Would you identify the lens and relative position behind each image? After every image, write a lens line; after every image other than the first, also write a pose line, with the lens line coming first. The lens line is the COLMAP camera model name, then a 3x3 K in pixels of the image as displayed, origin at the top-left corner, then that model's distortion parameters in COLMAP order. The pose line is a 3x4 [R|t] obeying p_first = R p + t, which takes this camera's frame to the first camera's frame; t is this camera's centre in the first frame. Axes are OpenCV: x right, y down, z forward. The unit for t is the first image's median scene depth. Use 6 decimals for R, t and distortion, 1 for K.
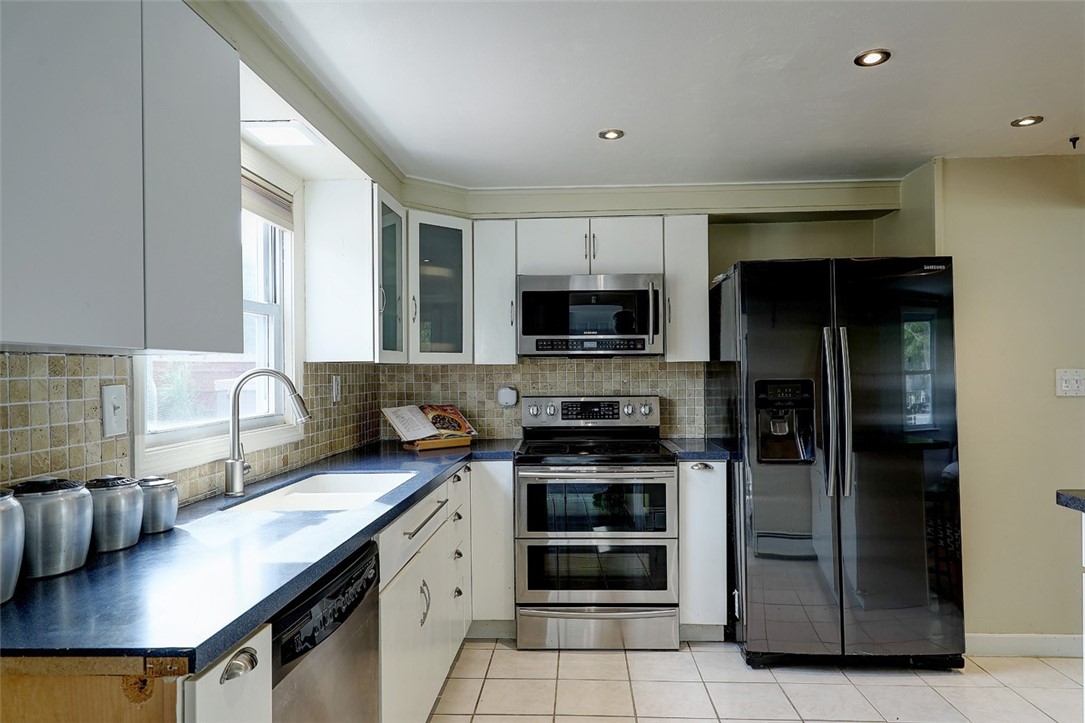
lens RADIAL K [[671.3, 0, 542.5], [0, 671.3, 361.5], [0, 0, 1]] dist [0.000535, 0.000074]
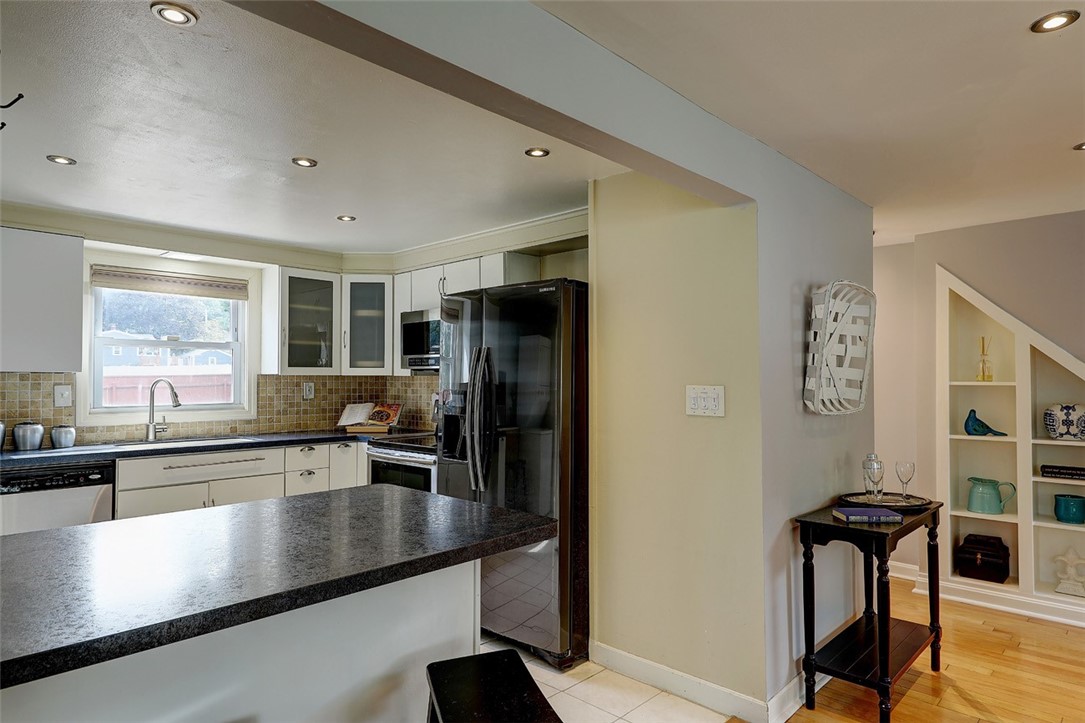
lens RADIAL K [[635.1, 0, 545.8], [0, 635.1, 366.8], [0, 0, 1]] dist [0.011227, 0.000492]
pose [[0.763114, -0.003158, -0.646257, 1.076732], [0.000939, 0.999992, -0.003778, -0.010123], [0.646264, 0.002276, 0.763111, 0.189914]]
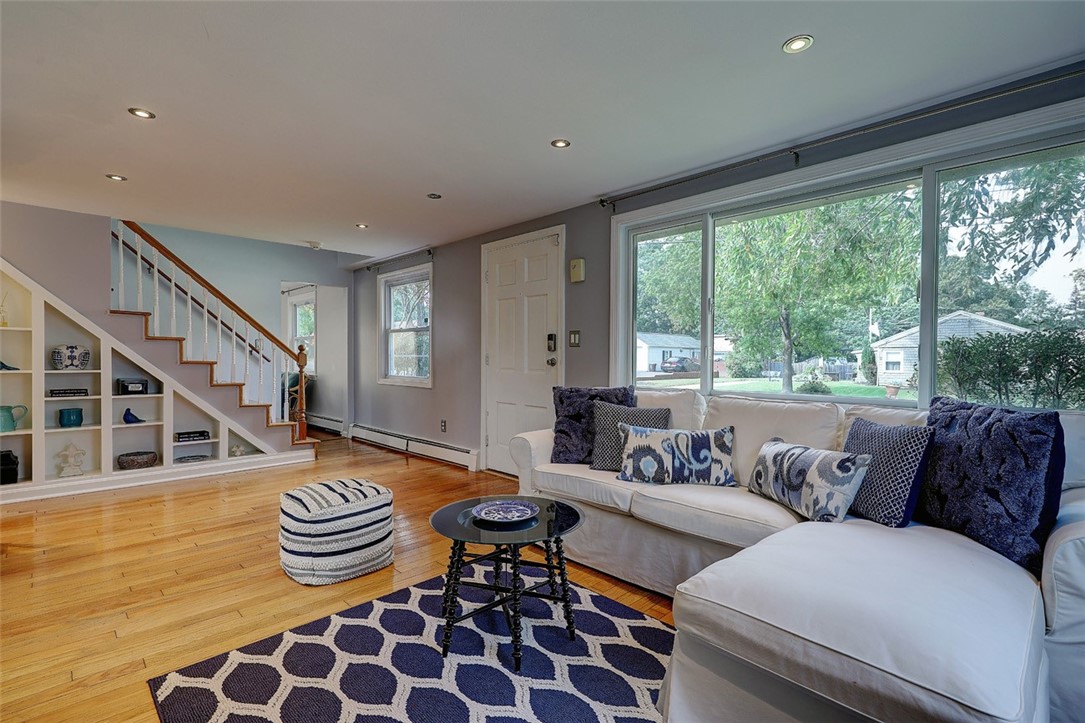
lens RADIAL K [[497.4, 0, 546.5], [0, 497.4, 365.2], [0, 0, 1]] dist [0.019595, -0.009261]
pose [[0.665592, 0.004781, 0.746300, 0.907805], [-0.020071, 0.999732, 0.011496, 0.061485], [-0.746046, -0.022631, 0.665510, -0.096419]]
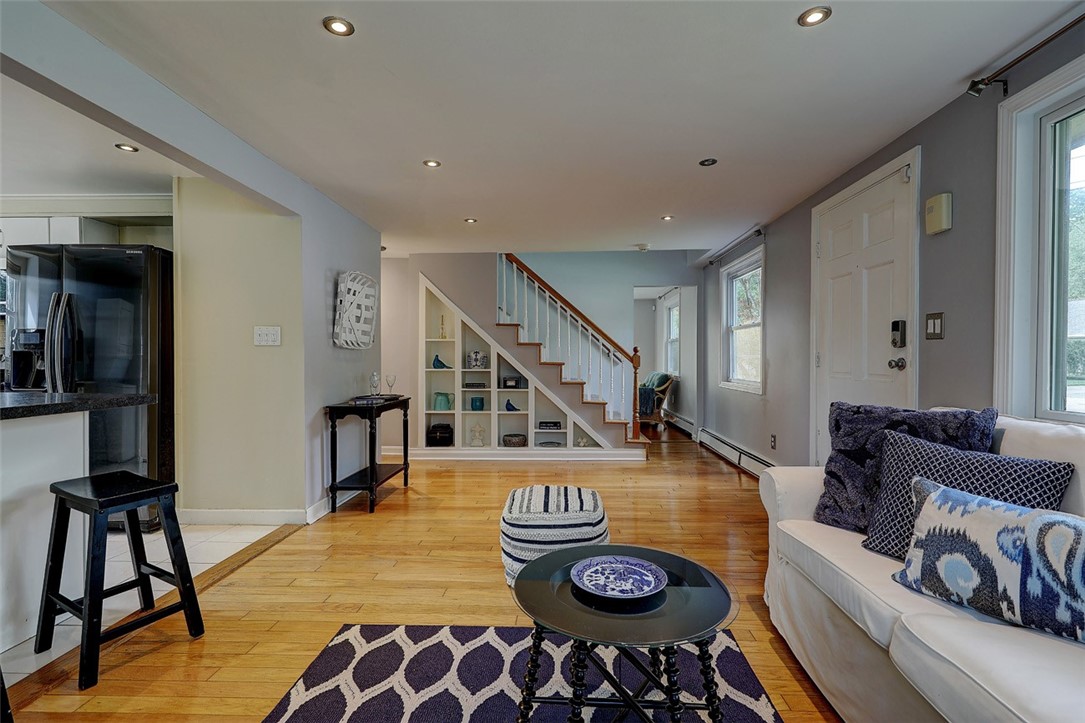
lens RADIAL K [[497.4, 0, 546.5], [0, 497.4, 365.2], [0, 0, 1]] dist [0.019595, -0.009261]
pose [[0.999676, 0.010859, 0.023025, 1.245979], [-0.011380, 0.999680, 0.022610, 0.058033], [-0.022772, -0.022865, 0.999479, -0.080381]]
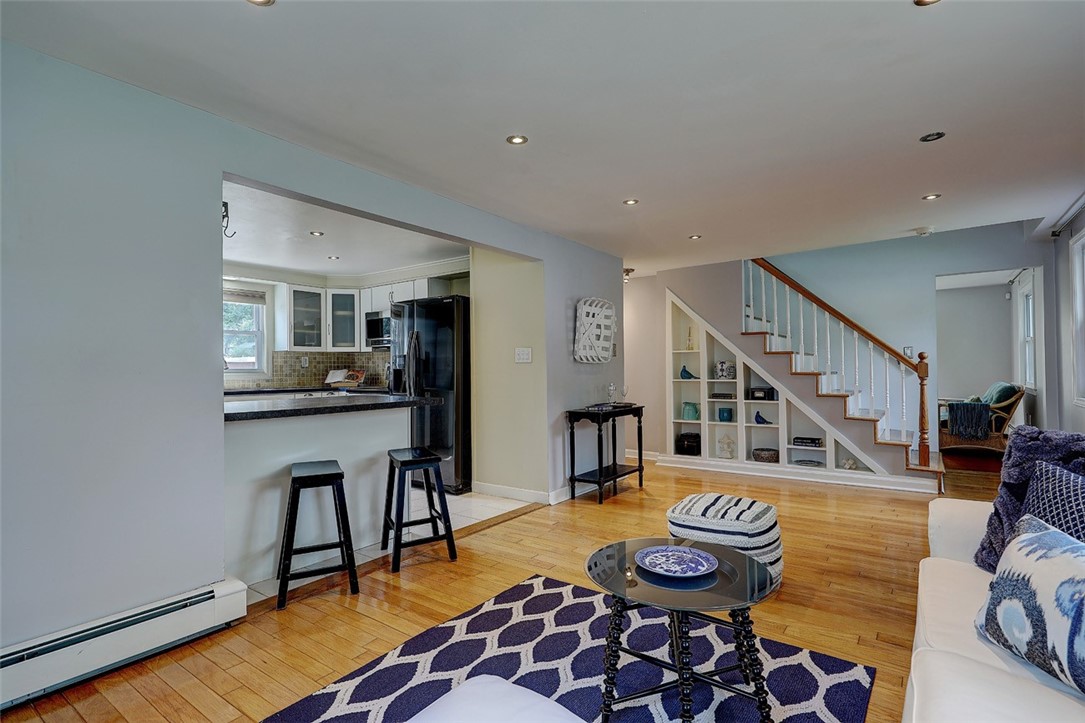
lens RADIAL K [[518.4, 0, 548.1], [0, 518.4, 364.7], [0, 0, 1]] dist [0.012966, -0.000635]
pose [[0.842172, -0.004497, -0.539191, 1.487681], [0.009912, 0.999925, 0.007143, 0.044418], [0.539118, -0.011360, 0.842153, -0.166926]]
